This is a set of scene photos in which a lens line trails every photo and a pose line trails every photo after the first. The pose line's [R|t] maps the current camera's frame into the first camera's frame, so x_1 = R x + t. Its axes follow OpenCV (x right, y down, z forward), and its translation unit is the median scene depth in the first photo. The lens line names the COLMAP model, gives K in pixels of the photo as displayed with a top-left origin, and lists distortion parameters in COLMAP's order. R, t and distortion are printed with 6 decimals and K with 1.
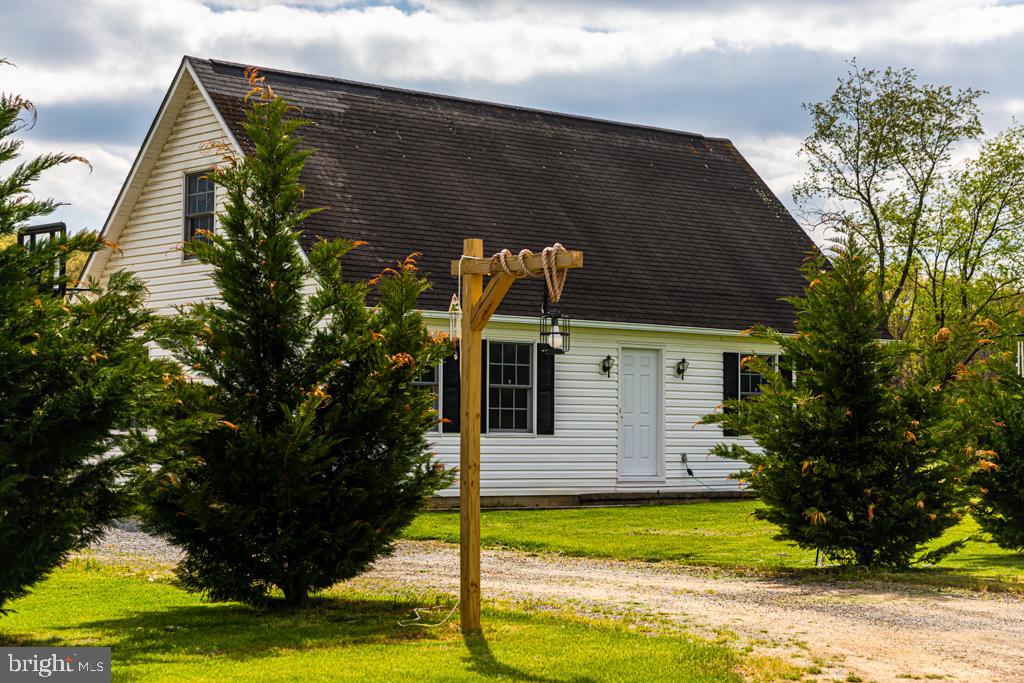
lens RADIAL K [[1947.9, 0, 503.5], [0, 1947.9, 336.6], [0, 0, 1]] dist [0.006056, 0.000000]
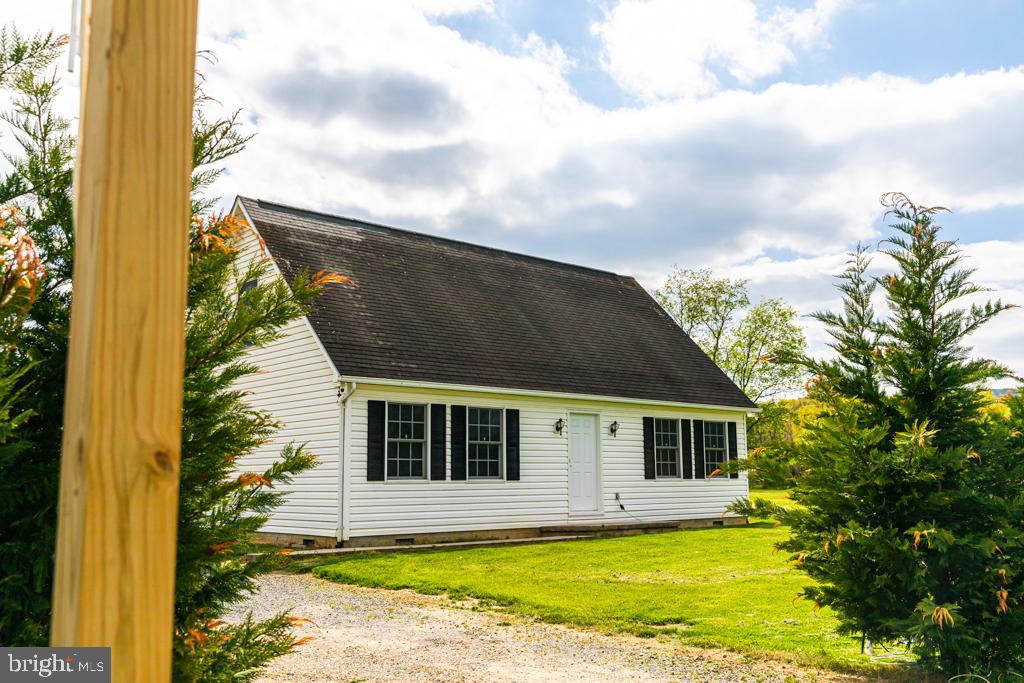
lens RADIAL K [[949.5, 0, 505.4], [0, 949.5, 345.3], [0, 0, 1]] dist [0.014778, 0.000000]
pose [[0.999774, -0.009732, 0.018924, 0.005172], [0.011314, 0.996282, -0.085405, 0.014148], [-0.018022, 0.085599, 0.996167, 0.345466]]
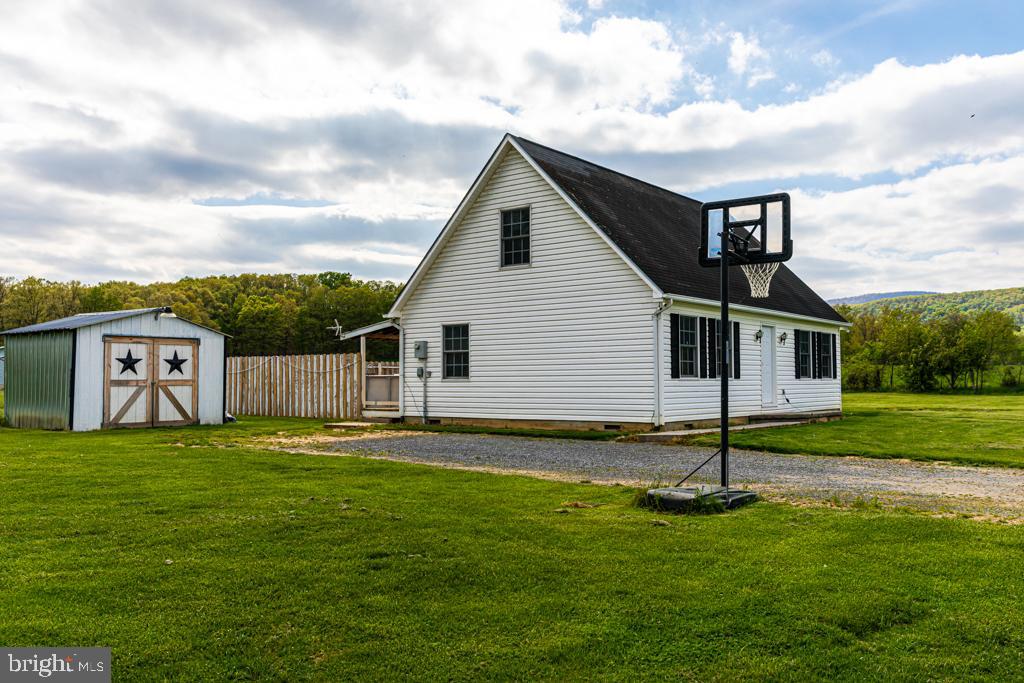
lens RADIAL K [[861.6, 0, 512.8], [0, 861.6, 345.7], [0, 0, 1]] dist [-0.007914, 0.029584]
pose [[0.980931, -0.001167, 0.194354, -0.277358], [-0.001557, 0.999903, 0.013862, 0.012812], [-0.194351, -0.013901, 0.980834, 0.319170]]
